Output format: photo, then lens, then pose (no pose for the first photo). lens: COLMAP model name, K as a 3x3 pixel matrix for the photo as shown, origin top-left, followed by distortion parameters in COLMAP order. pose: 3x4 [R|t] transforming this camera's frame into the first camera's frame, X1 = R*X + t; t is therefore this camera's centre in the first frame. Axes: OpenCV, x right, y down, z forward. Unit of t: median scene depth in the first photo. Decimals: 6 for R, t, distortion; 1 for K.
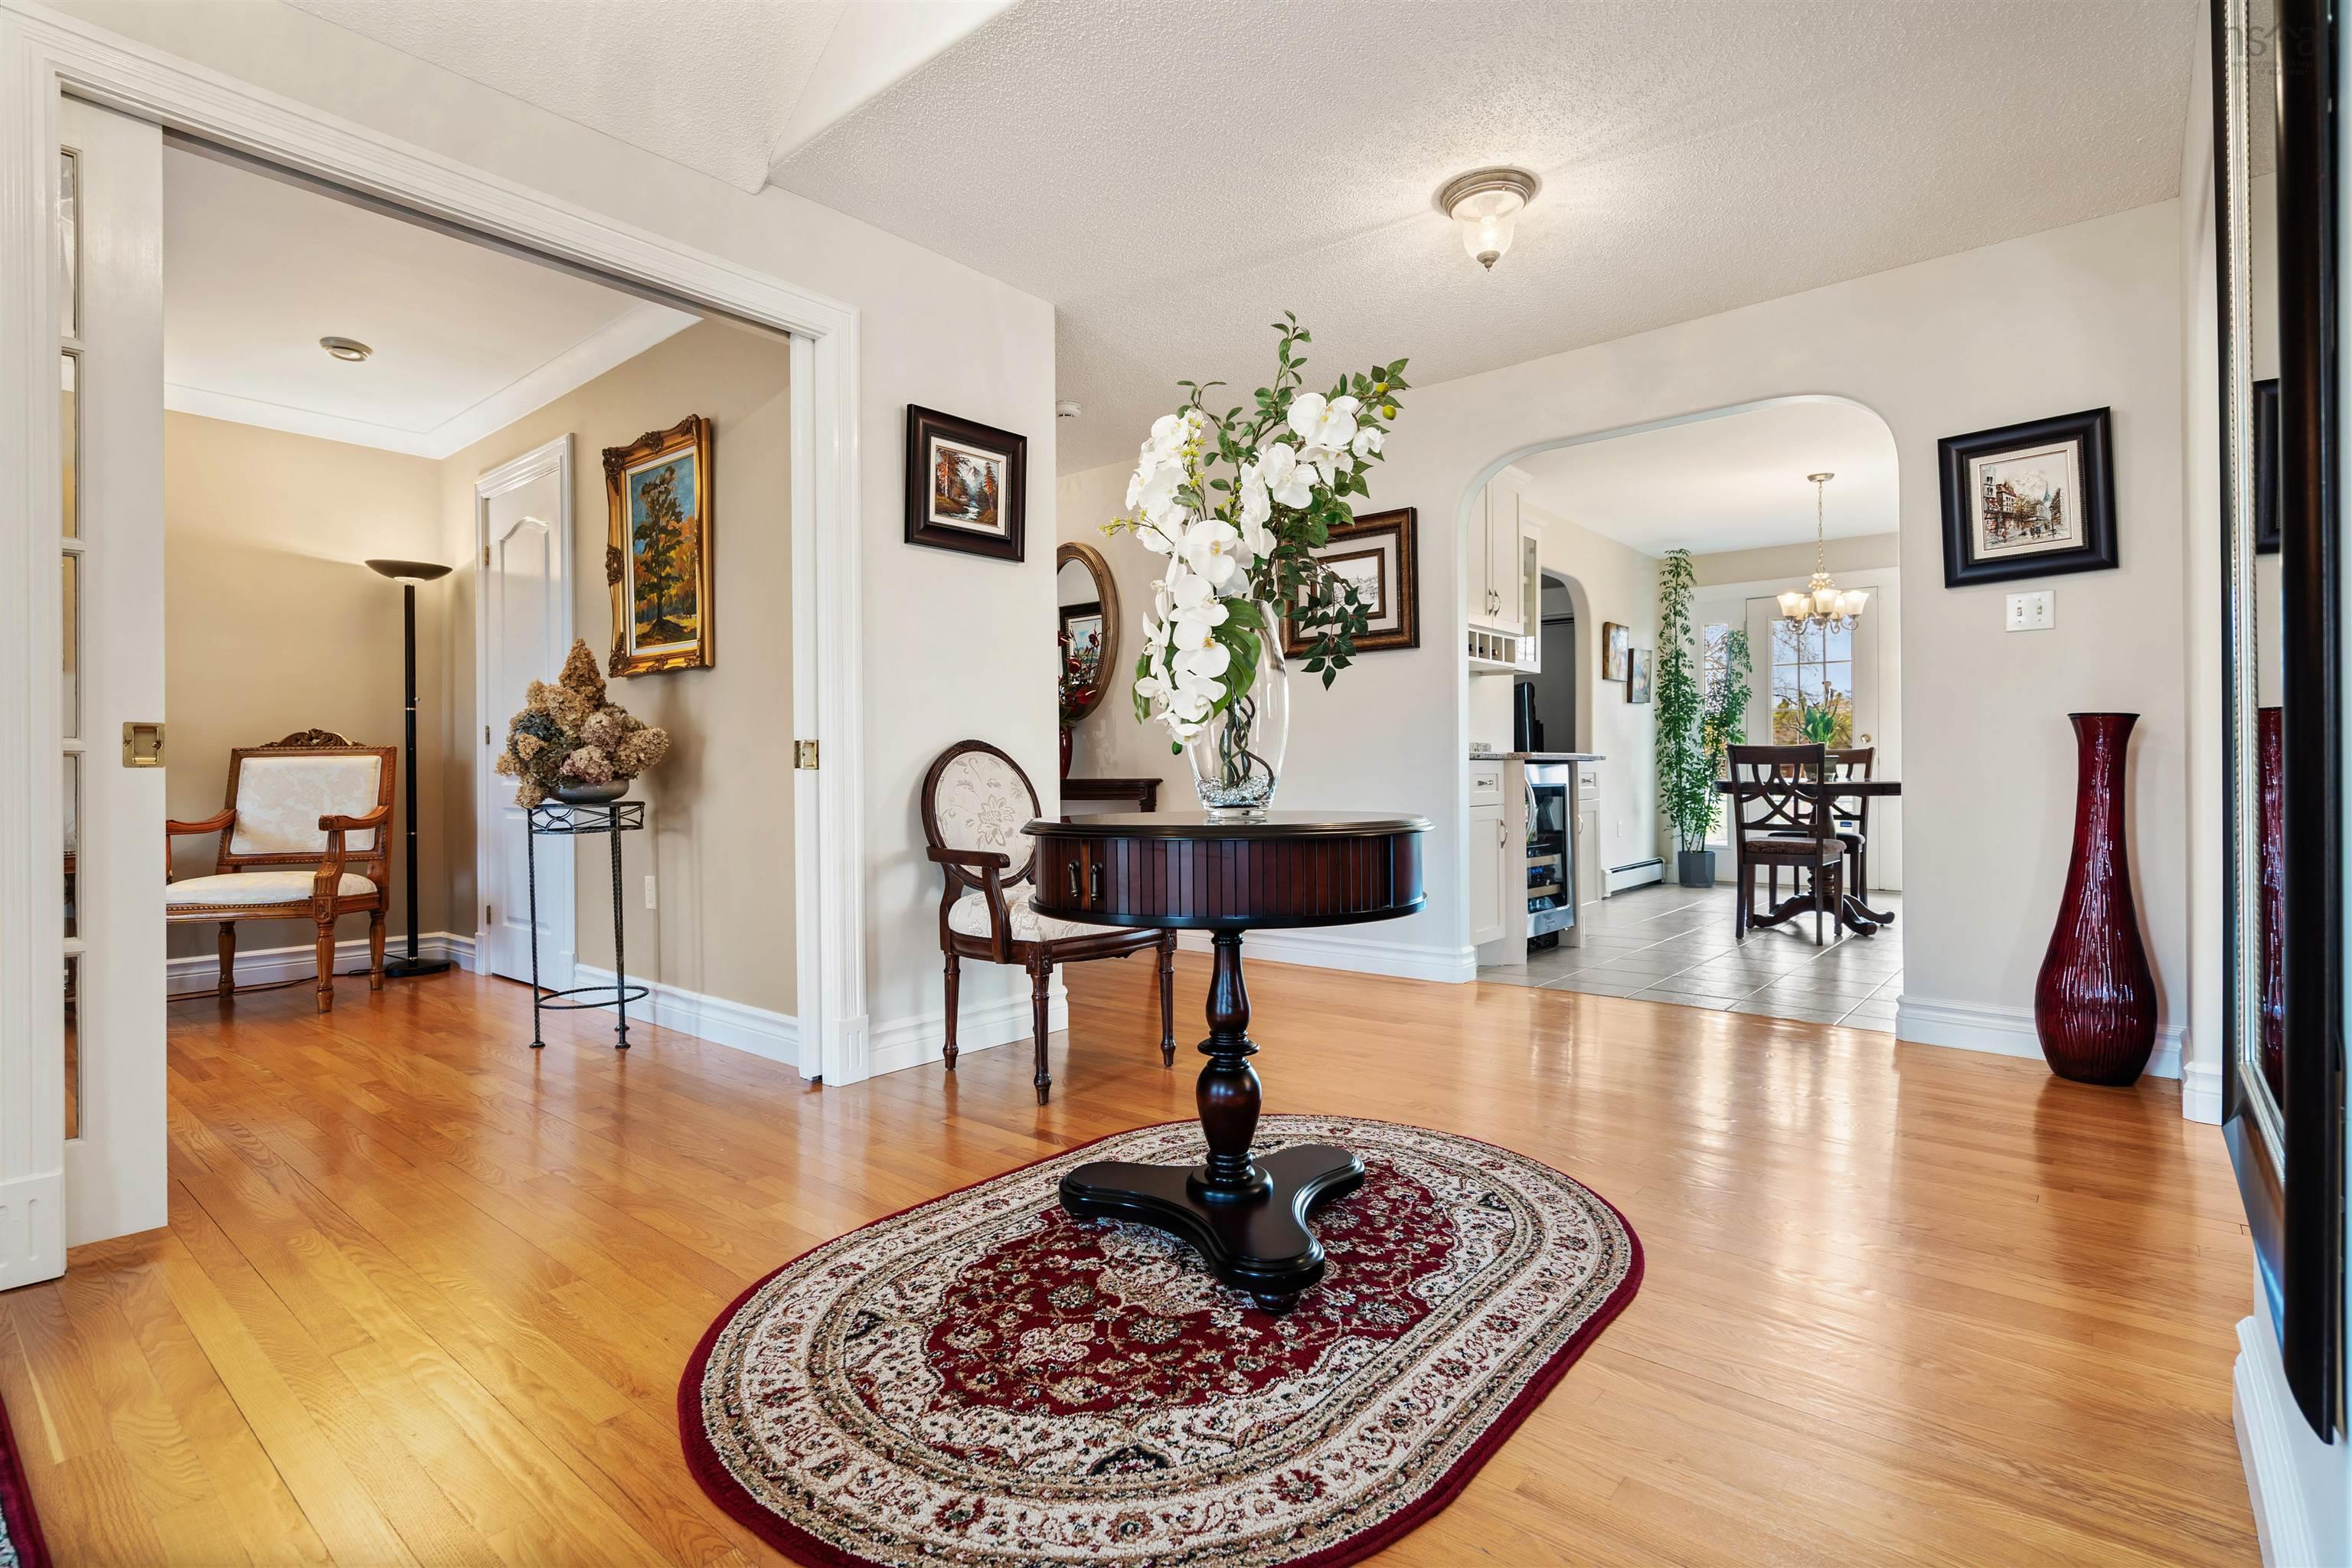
lens RADIAL K [[1137.7, 0, 1180.0], [0, 1137.7, 777.1], [0, 0, 1]] dist [-0.000246, -0.000308]
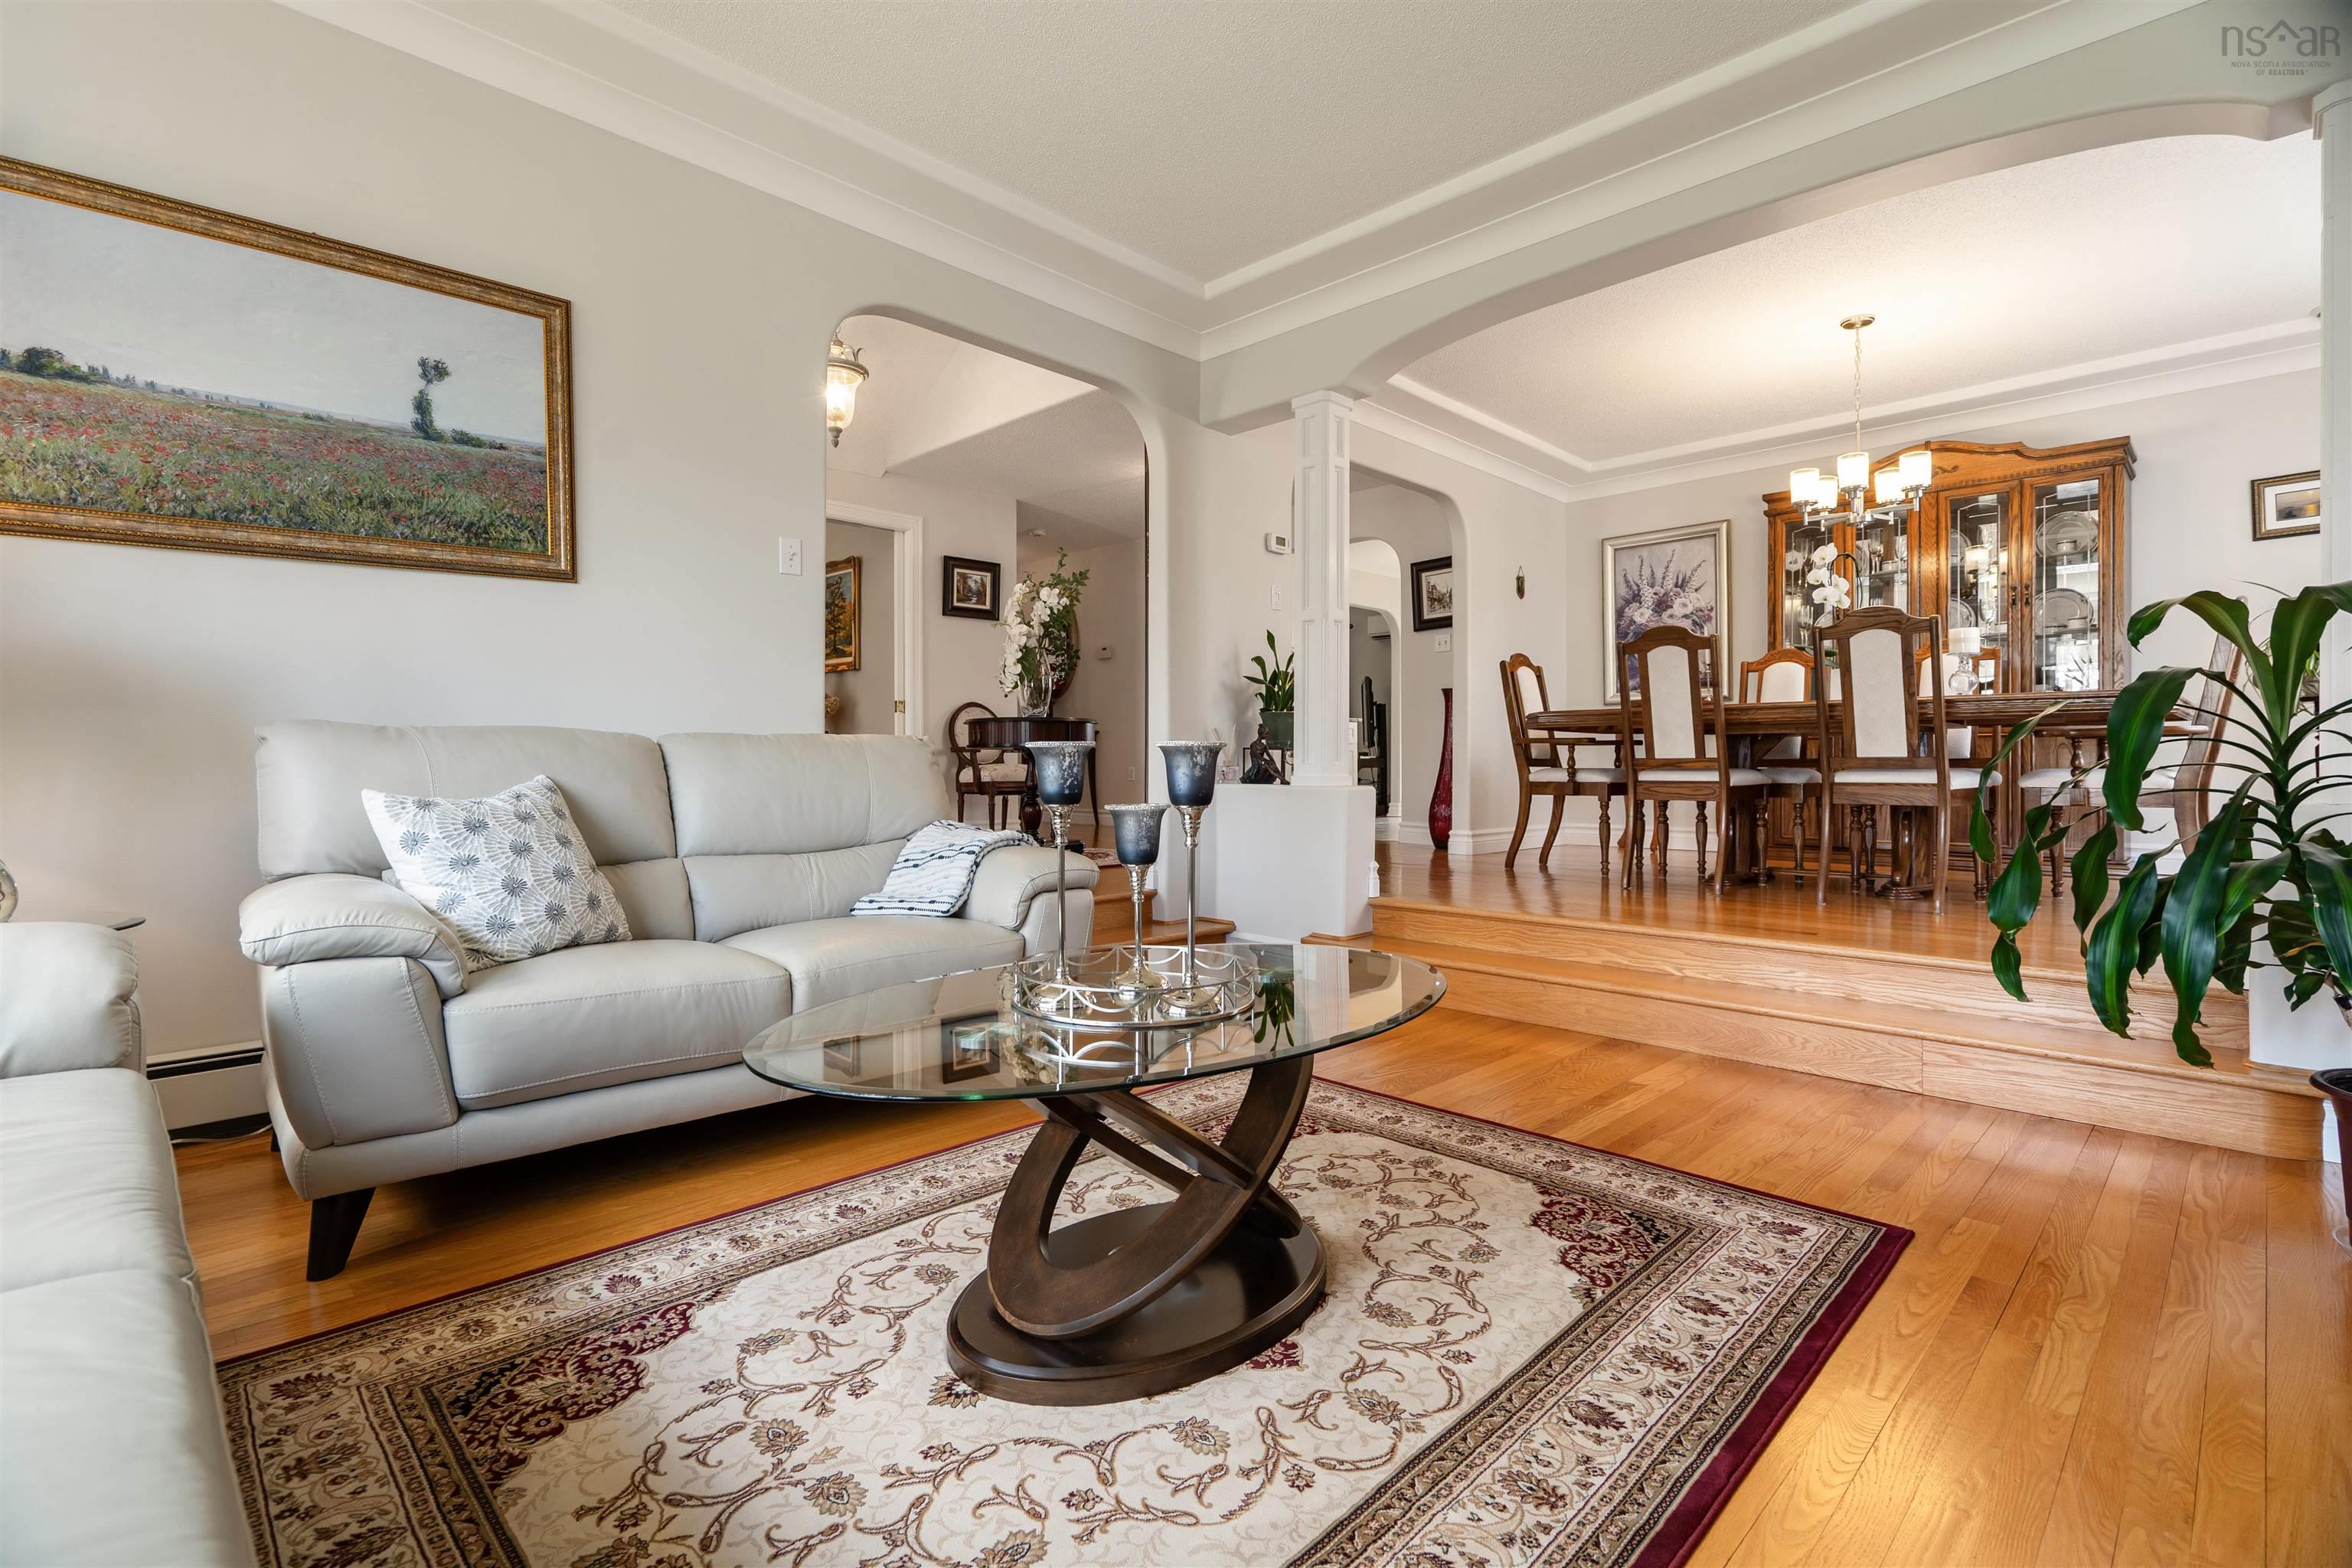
lens RADIAL K [[1073.5, 0, 1163.8], [0, 1073.5, 768.3], [0, 0, 1]] dist [-0.003618, -0.001131]
pose [[0.995871, 0.006244, -0.090561, 0.402394], [-0.006270, 0.999980, 0.000005, 0.099467], [0.090560, 0.000563, 0.995891, -1.119626]]
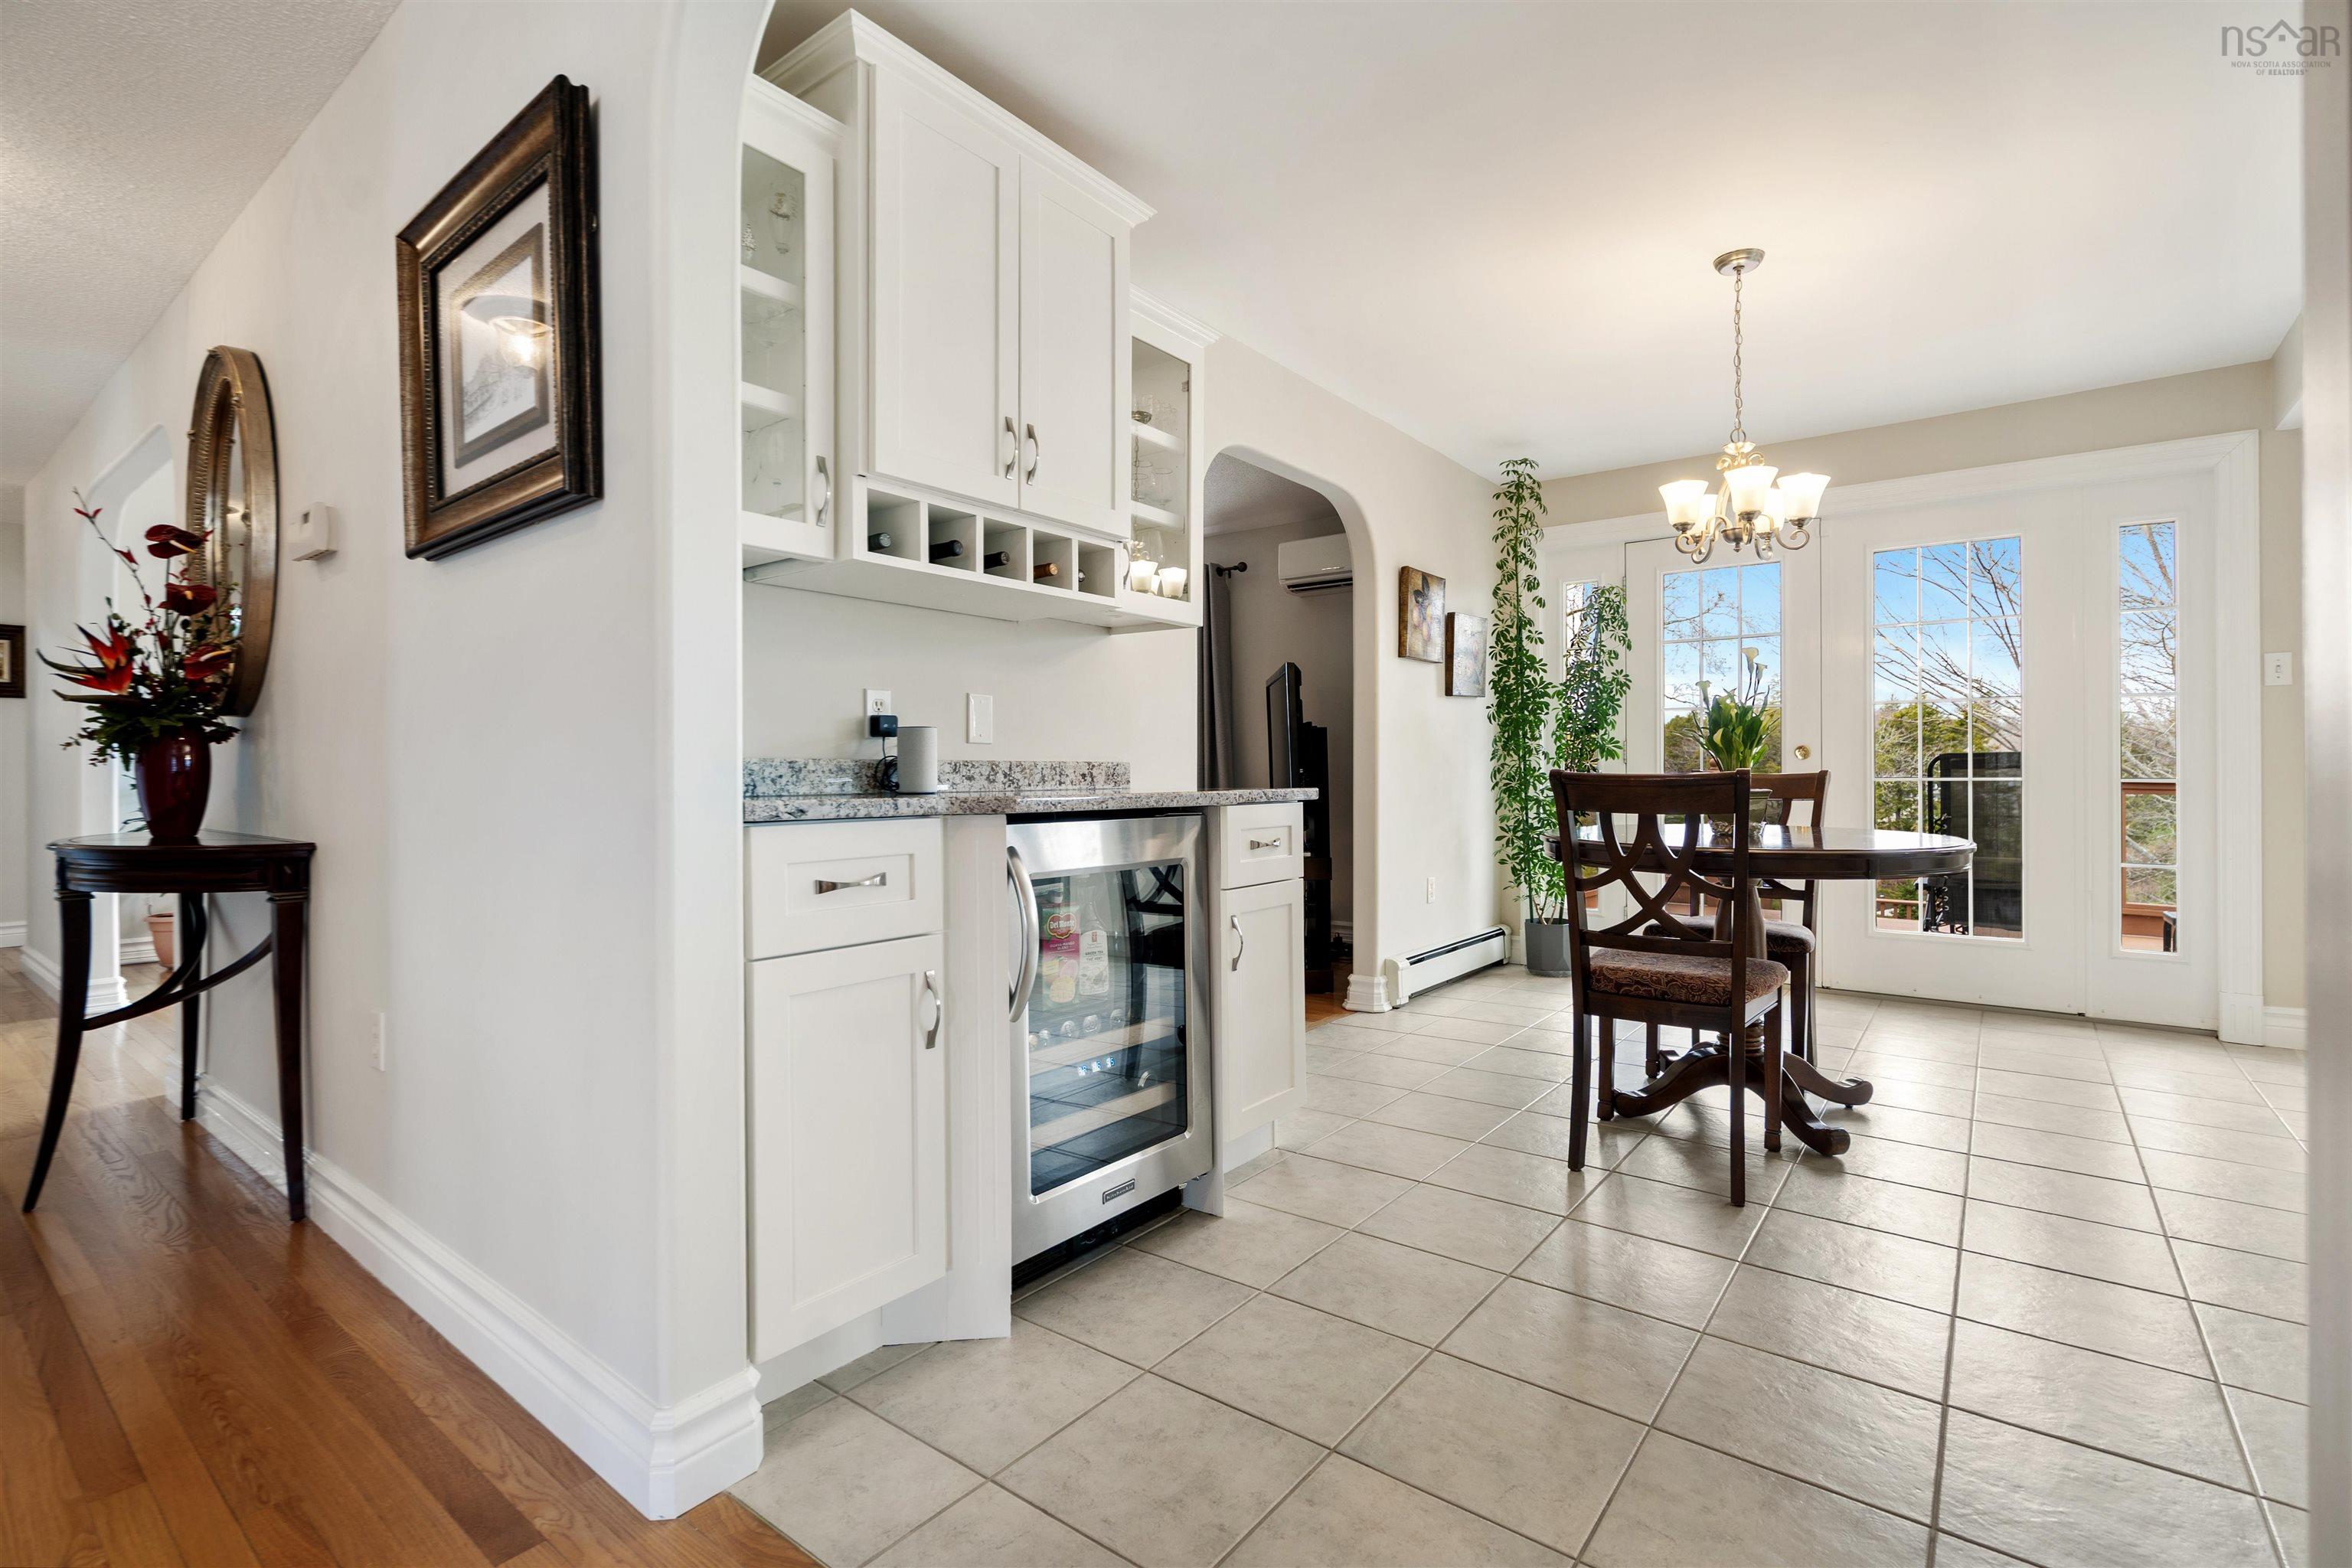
lens RADIAL K [[1073.5, 0, 1194.2], [0, 1073.5, 775.0], [0, 0, 1]] dist [-0.003618, -0.001131]
pose [[0.998601, 0.002071, 0.052846, 0.498664], [-0.001786, 0.999984, -0.005431, -0.038042], [-0.052857, 0.005329, 0.998588, 0.903904]]
